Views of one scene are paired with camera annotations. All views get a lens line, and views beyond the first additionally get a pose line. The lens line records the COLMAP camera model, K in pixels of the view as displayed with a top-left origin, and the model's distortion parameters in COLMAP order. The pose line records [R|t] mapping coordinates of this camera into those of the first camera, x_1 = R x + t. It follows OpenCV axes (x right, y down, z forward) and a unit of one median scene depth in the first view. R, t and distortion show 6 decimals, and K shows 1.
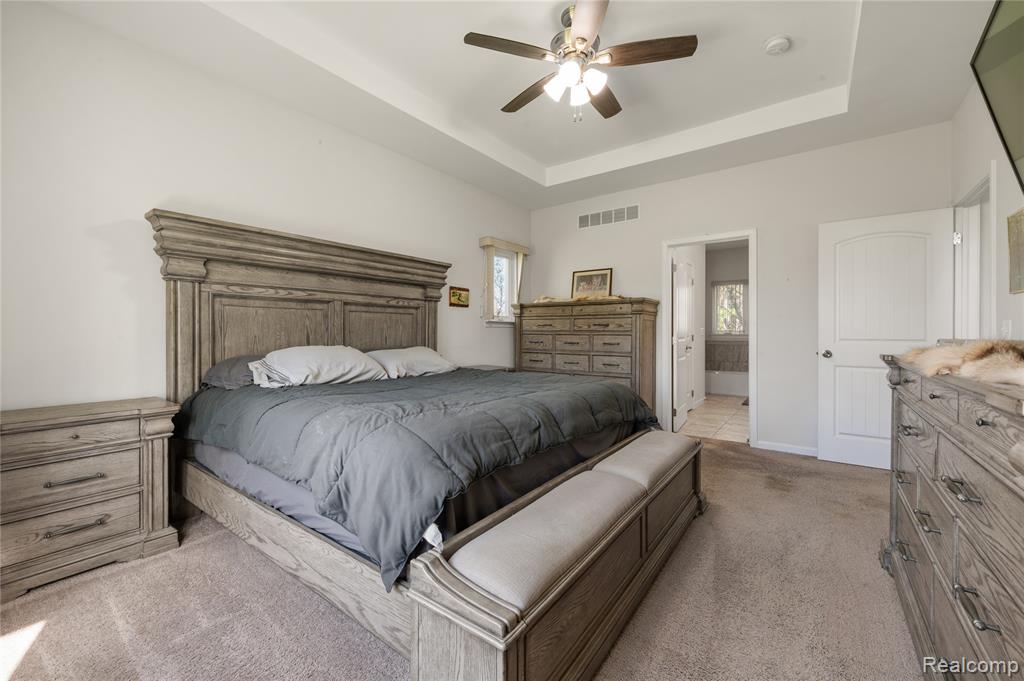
lens RADIAL K [[413.5, 0, 511.5], [0, 413.5, 335.4], [0, 0, 1]] dist [0.000130, -0.000077]
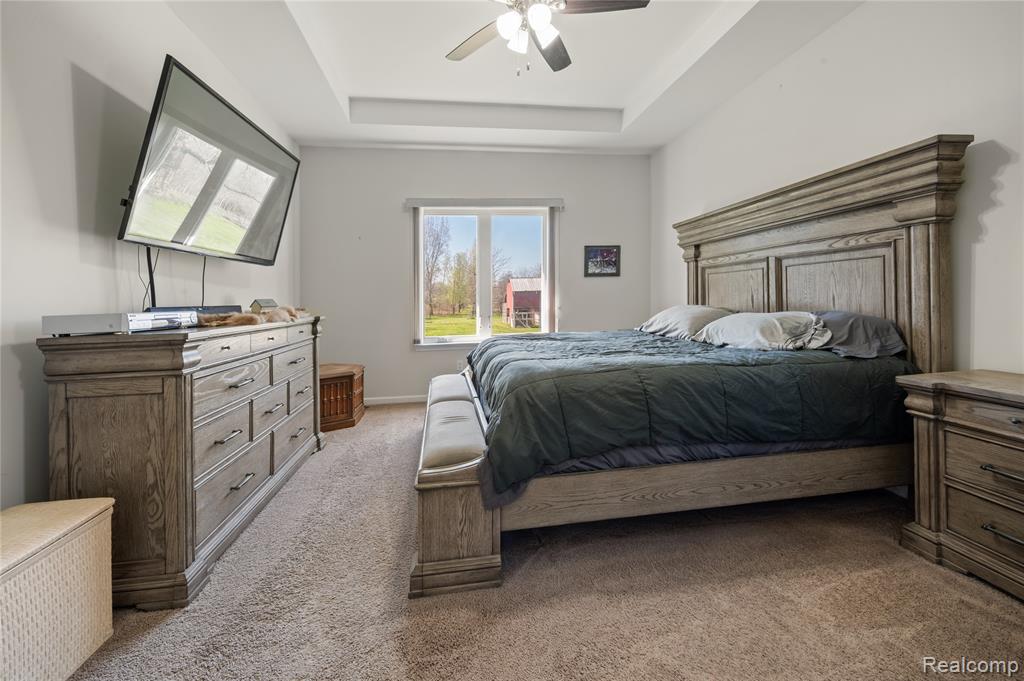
lens RADIAL K [[411.4, 0, 514.4], [0, 411.4, 319.7], [0, 0, 1]] dist [-0.000468, 0.000112]
pose [[-0.702907, 0.059033, -0.708828, 0.592198], [0.027204, 0.998052, 0.056143, -0.009828], [0.710761, 0.020180, -0.703144, 1.146563]]
